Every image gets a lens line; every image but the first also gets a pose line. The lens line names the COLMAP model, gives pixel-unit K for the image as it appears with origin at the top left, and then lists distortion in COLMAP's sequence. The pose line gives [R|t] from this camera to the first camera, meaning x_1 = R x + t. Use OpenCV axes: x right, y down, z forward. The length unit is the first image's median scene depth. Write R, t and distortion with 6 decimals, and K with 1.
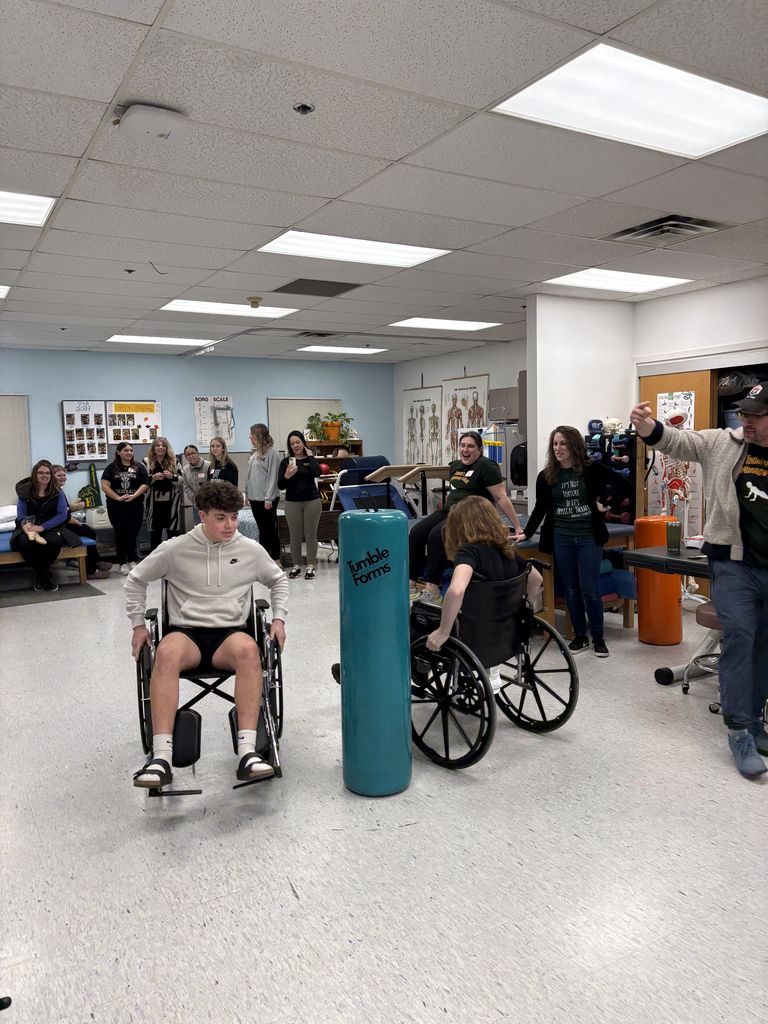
lens RADIAL K [[779.5, 0, 386.6], [0, 779.5, 510.0], [0, 0, 1]] dist [0.018986, -0.008398]
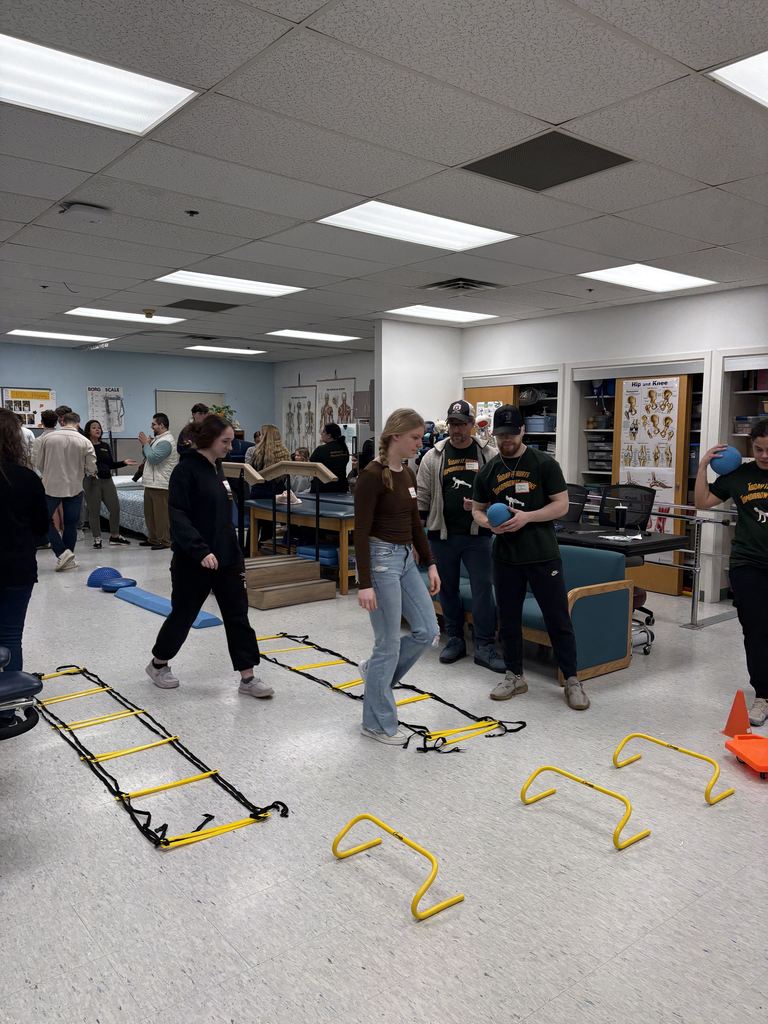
lens RADIAL K [[779.5, 0, 385.3], [0, 779.5, 511.6], [0, 0, 1]] dist [0.018986, -0.008398]
pose [[0.989992, 0.017027, 0.140091, 0.017587], [-0.018429, 0.999792, 0.008723, 0.013506], [-0.139914, -0.011217, 0.990100, -0.156080]]
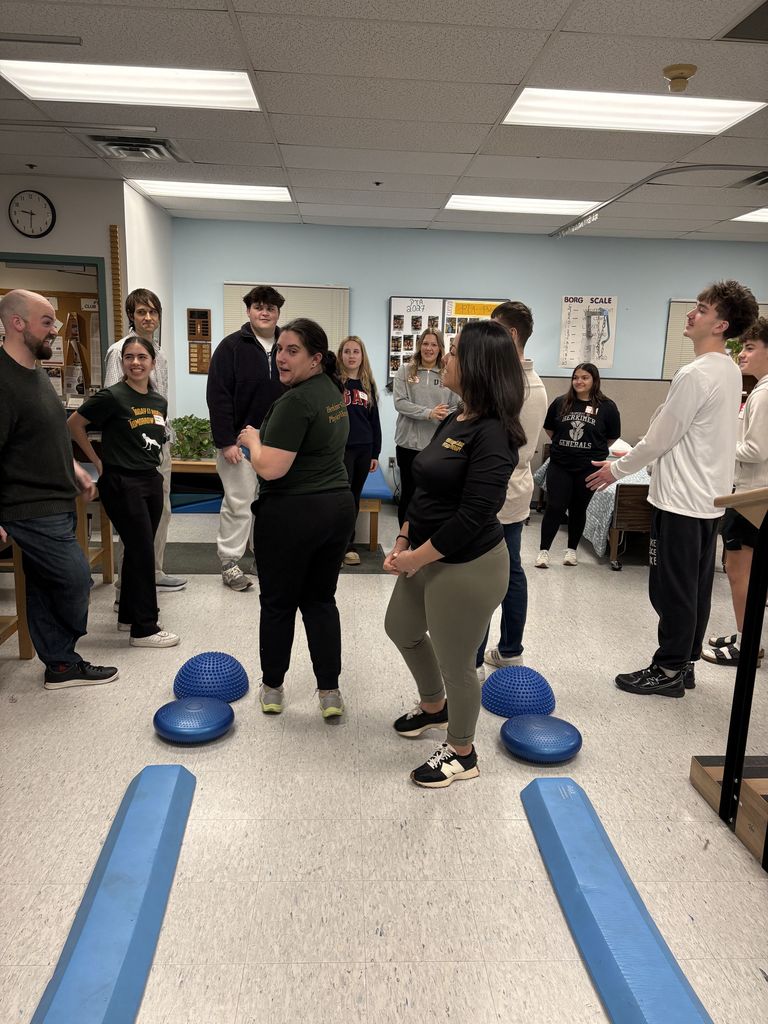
lens RADIAL K [[779.5, 0, 392.6], [0, 779.5, 520.0], [0, 0, 1]] dist [0.018986, -0.008398]
pose [[0.889457, 0.143277, -0.433979, -0.052786], [-0.091904, 0.986263, 0.137252, -0.030738], [0.447682, -0.082195, 0.890407, 0.313156]]
